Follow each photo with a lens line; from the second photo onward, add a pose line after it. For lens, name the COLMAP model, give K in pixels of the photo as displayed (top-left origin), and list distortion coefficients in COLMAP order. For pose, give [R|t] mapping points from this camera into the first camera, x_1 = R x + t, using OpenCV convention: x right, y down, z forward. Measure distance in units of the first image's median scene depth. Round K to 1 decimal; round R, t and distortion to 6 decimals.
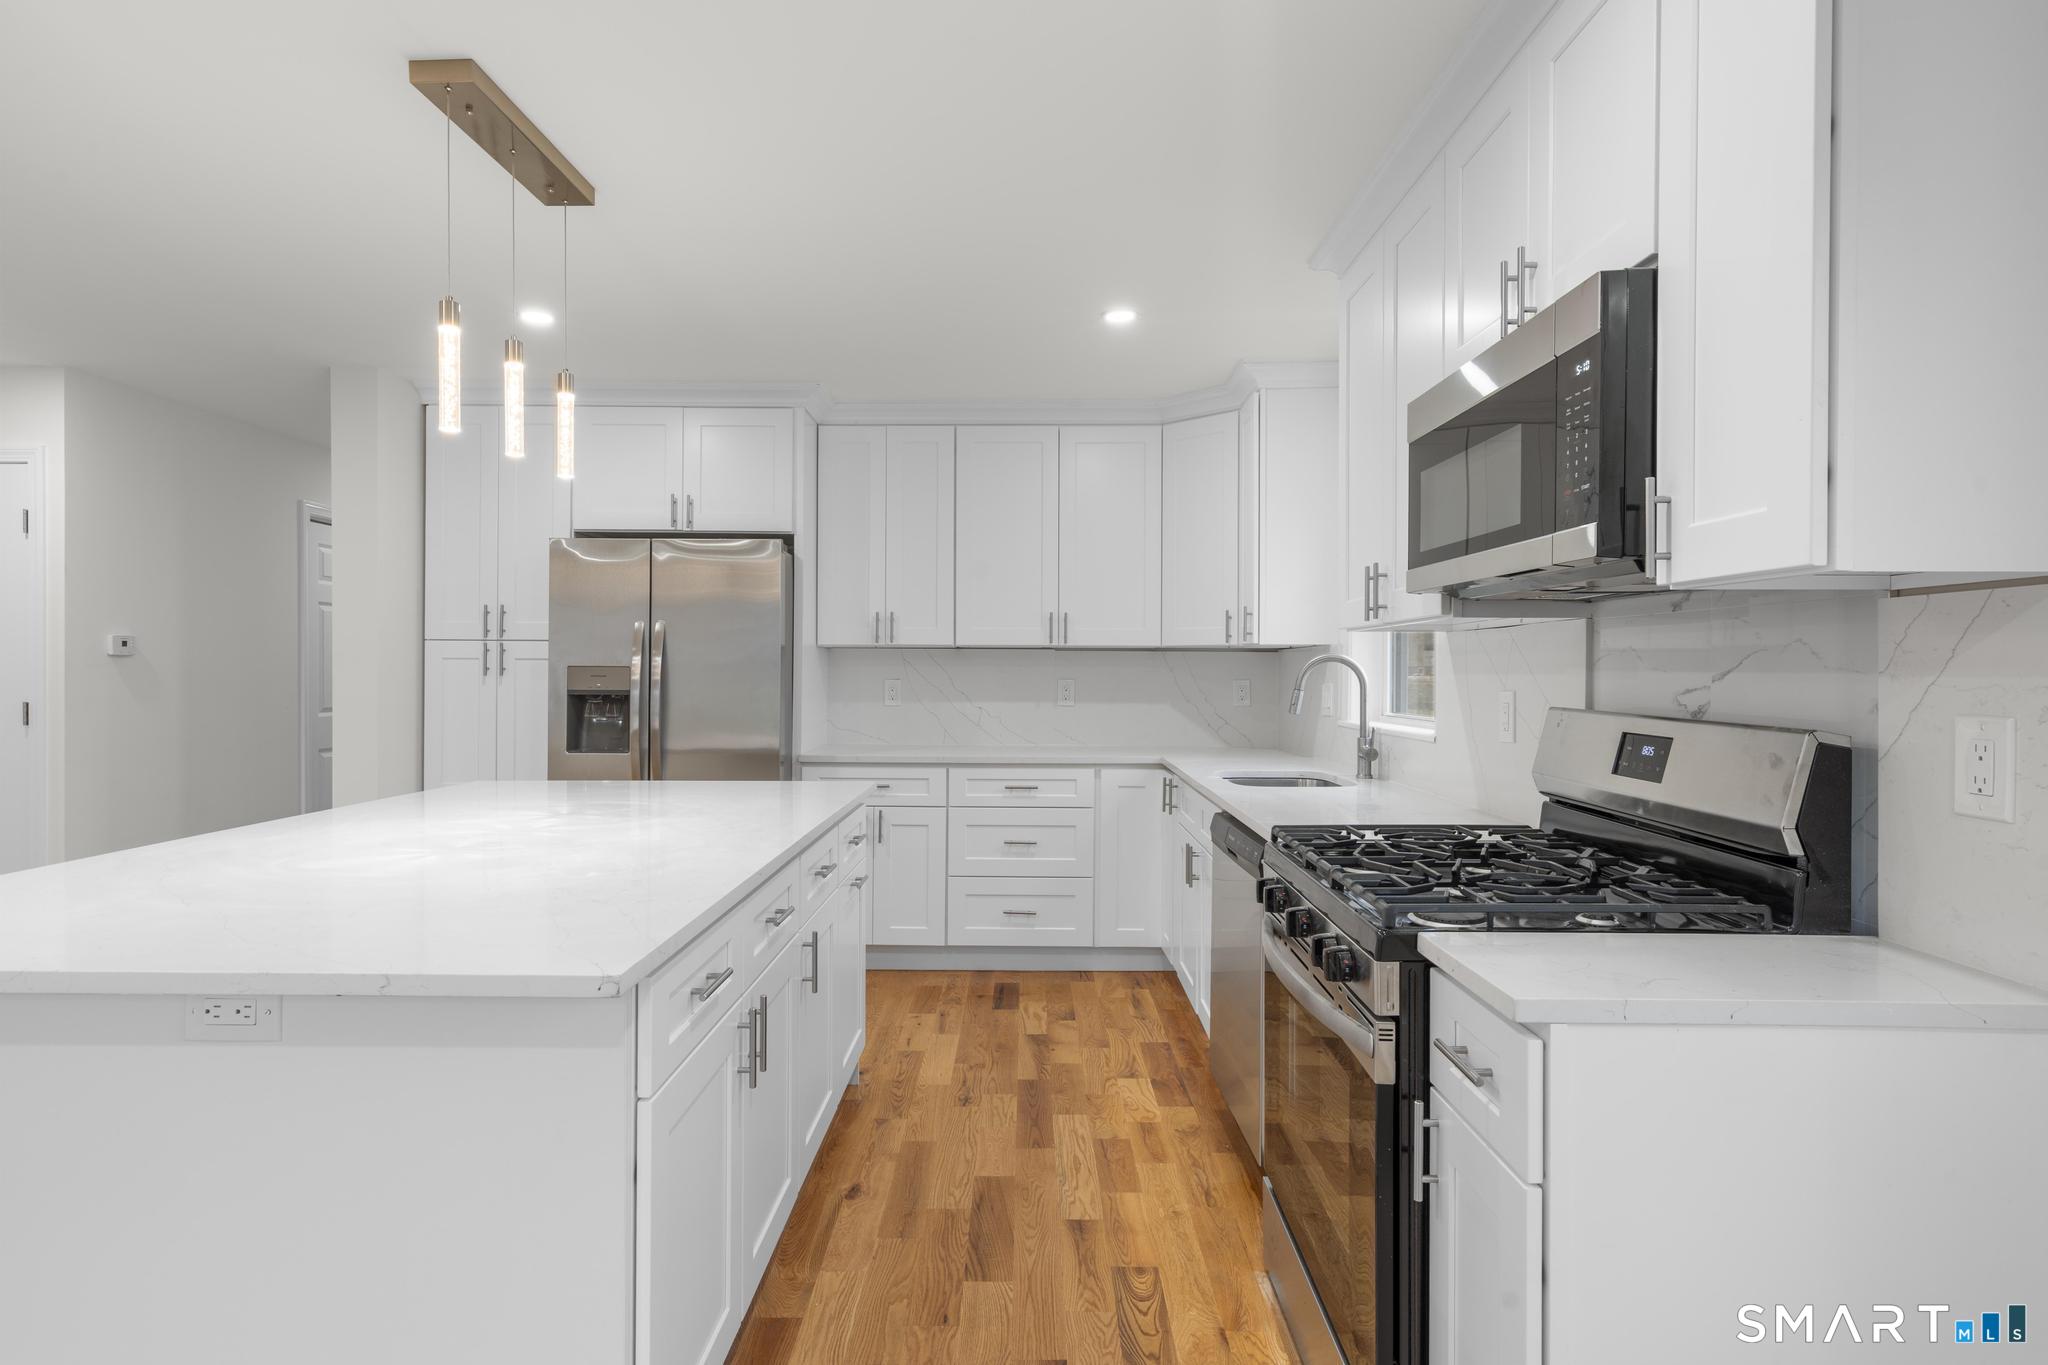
lens RADIAL K [[1068.3, 0, 1022.9], [0, 1068.3, 675.1], [0, 0, 1]] dist [0.001774, 0.000802]
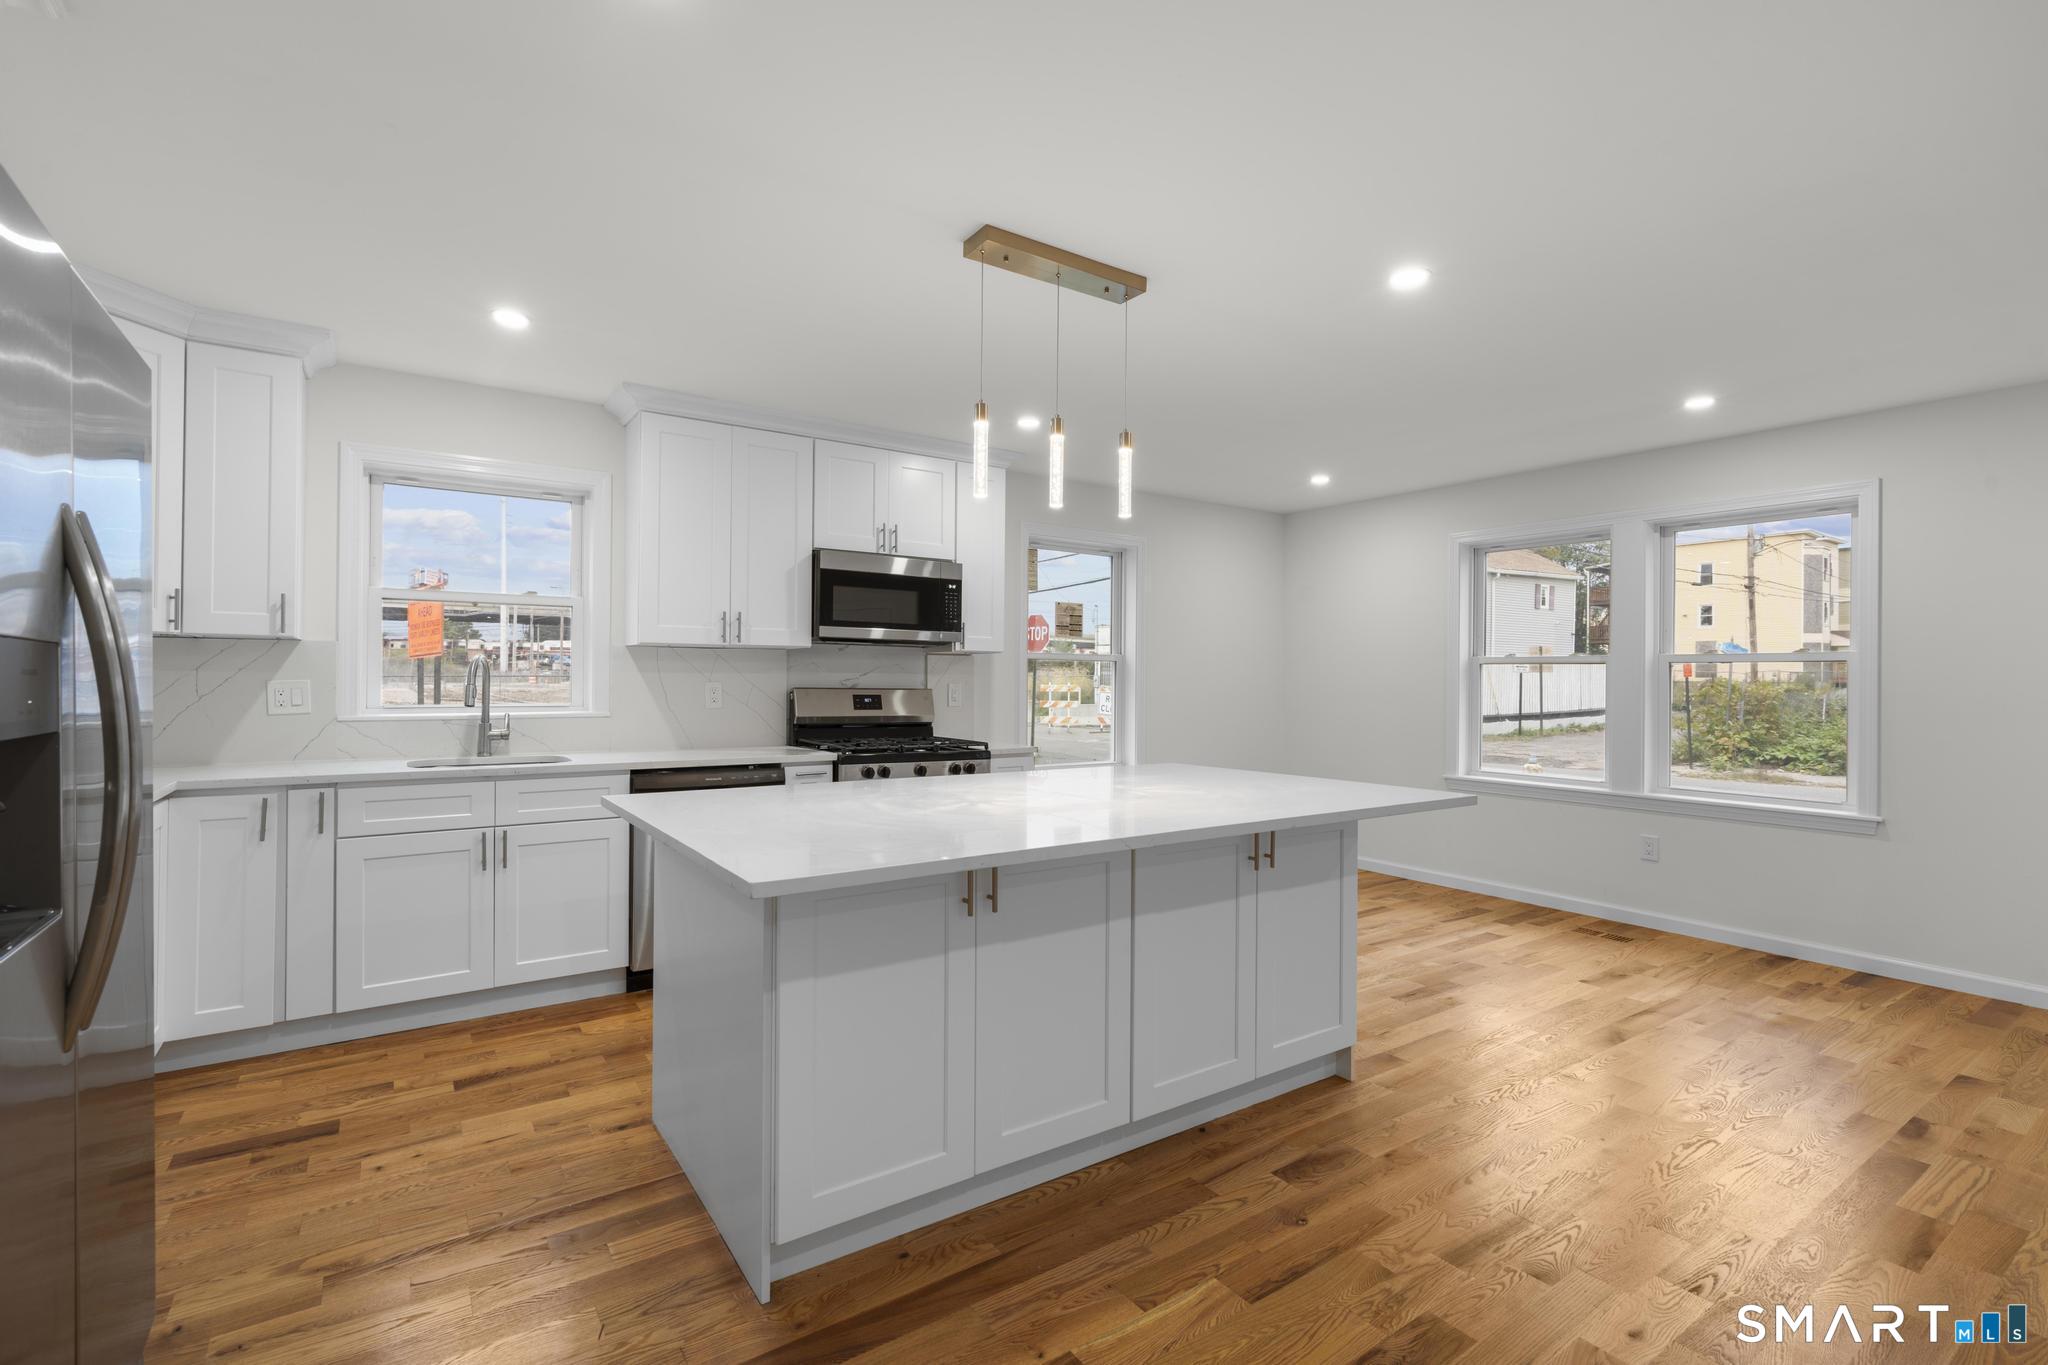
lens RADIAL K [[918.2, 0, 1021.1], [0, 918.2, 681.6], [0, 0, 1]] dist [-0.003696, 0.002052]
pose [[-0.568014, -0.007685, 0.822983, -0.761929], [-0.003900, 0.999970, 0.006646, 0.000747], [-0.823009, 0.000565, -0.568027, 0.925764]]
